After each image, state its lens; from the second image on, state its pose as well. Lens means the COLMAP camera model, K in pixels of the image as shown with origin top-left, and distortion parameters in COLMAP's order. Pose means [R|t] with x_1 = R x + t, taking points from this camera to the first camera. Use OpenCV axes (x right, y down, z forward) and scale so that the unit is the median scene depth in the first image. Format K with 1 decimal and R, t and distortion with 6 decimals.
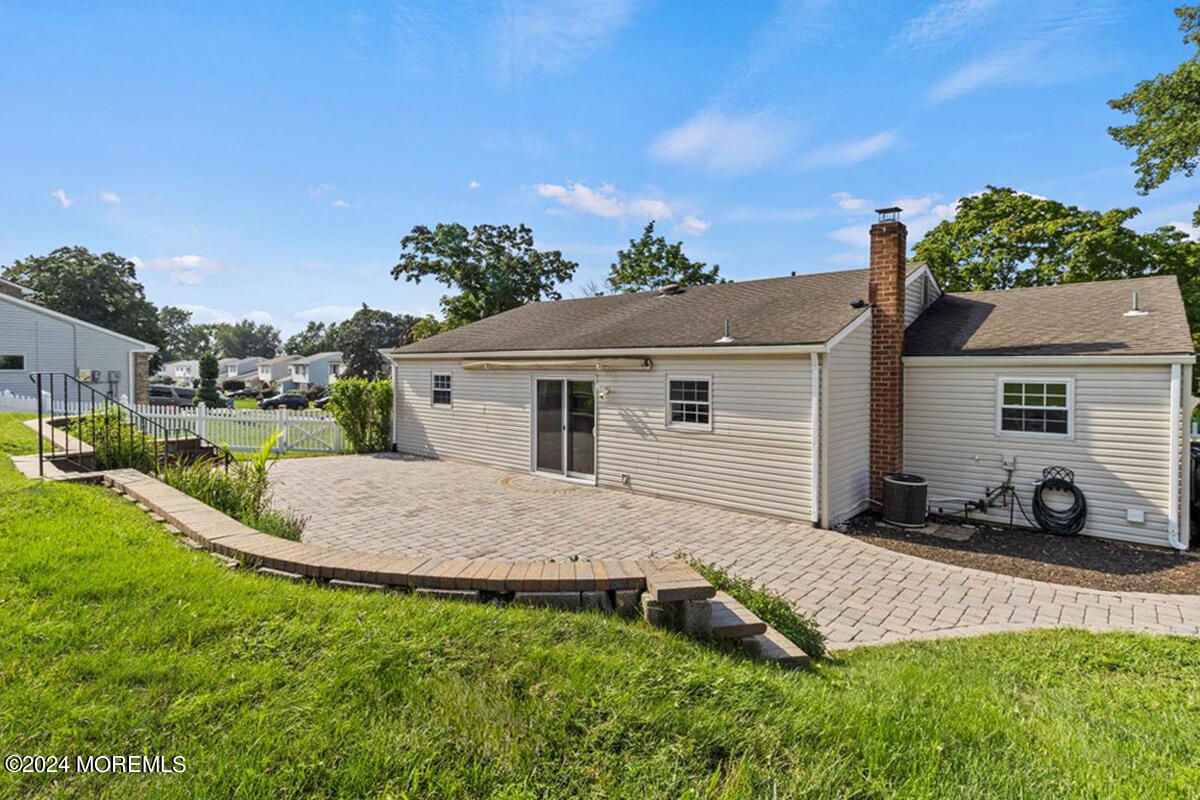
lens RADIAL K [[598.2, 0, 584.4], [0, 598.2, 376.9], [0, 0, 1]] dist [-0.002885, 0.000035]
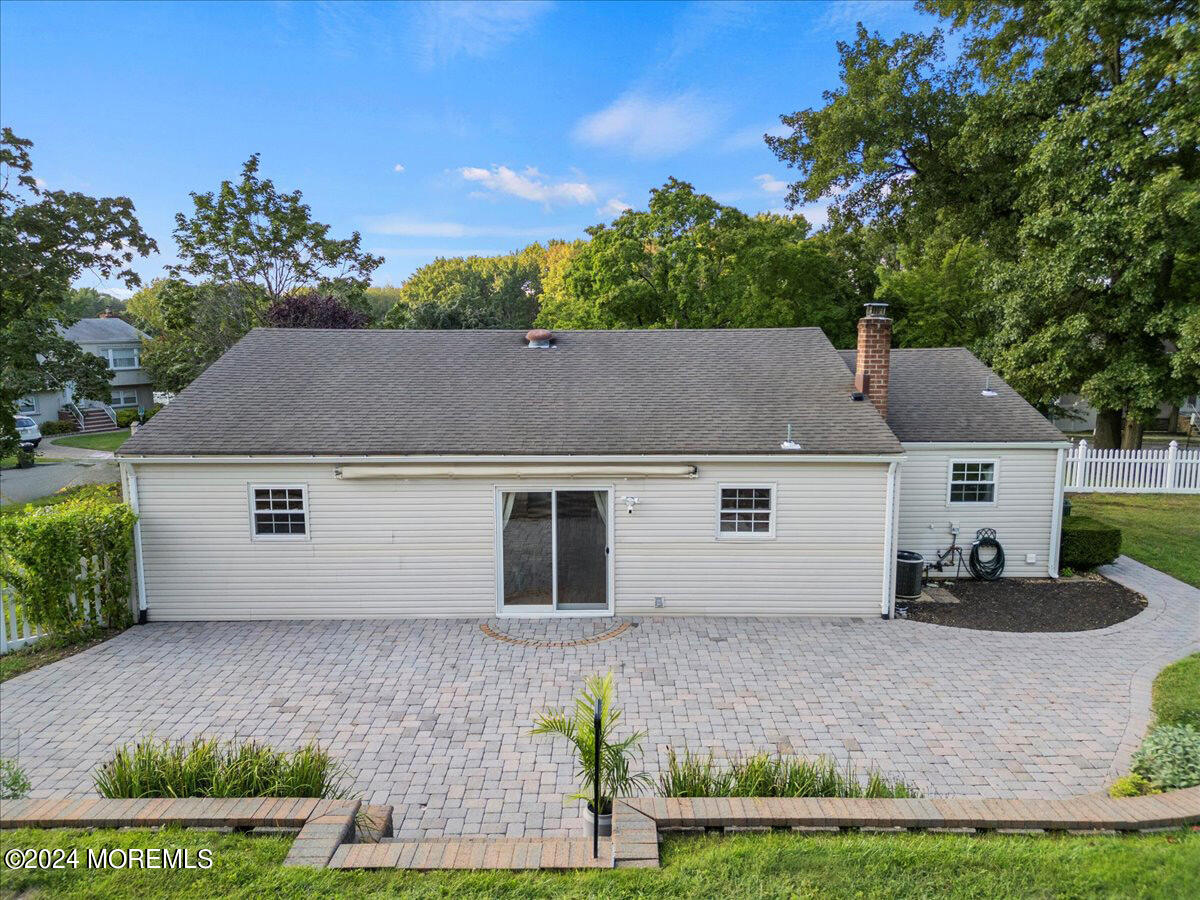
lens RADIAL K [[847.1, 0, 603.3], [0, 847.1, 449.0], [0, 0, 1]] dist [0.035790, -0.005568]
pose [[0.738395, -0.104450, 0.666230, -0.809238], [0.015730, 0.990331, 0.137829, -0.225190], [-0.674185, -0.091293, 0.732899, 0.189952]]
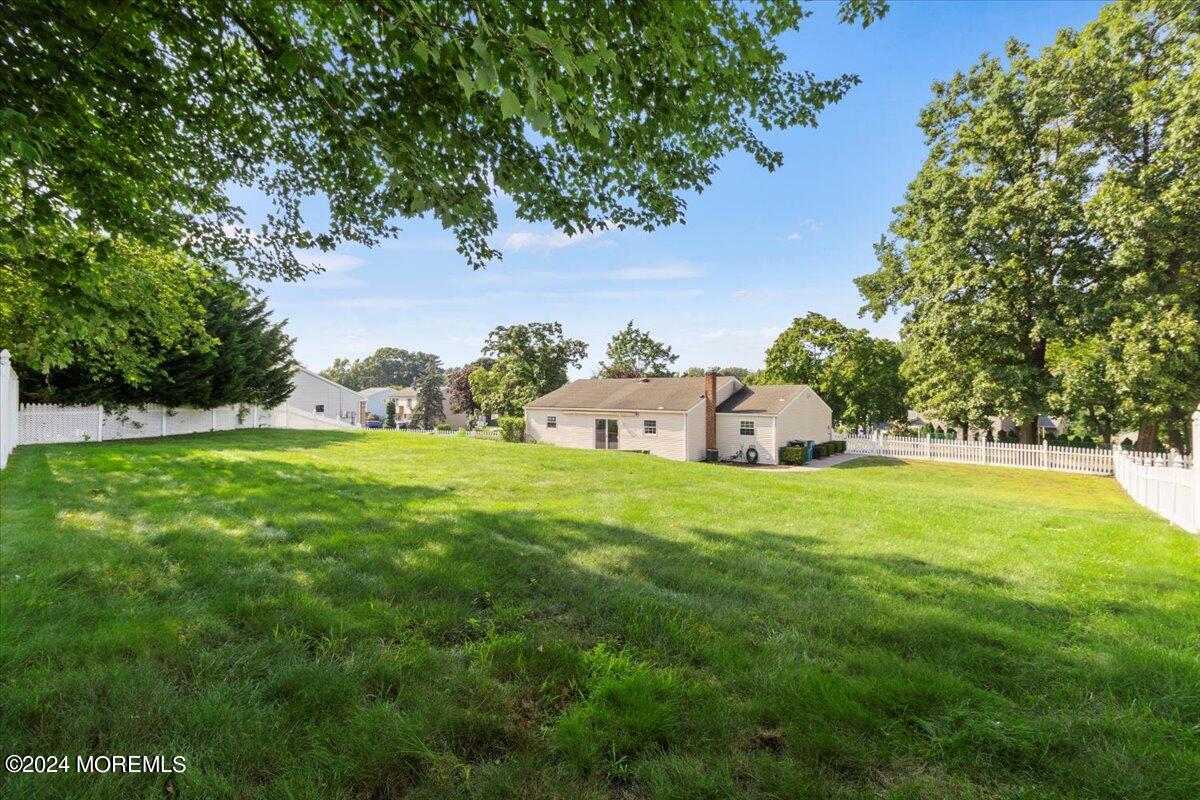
lens RADIAL K [[553.1, 0, 598.7], [0, 553.1, 396.6], [0, 0, 1]] dist [0.002834, 0.000052]
pose [[0.997841, -0.000518, 0.065675, -0.275761], [0.001138, 0.999955, -0.009405, -0.087170], [-0.065668, 0.009460, 0.997797, -1.817619]]
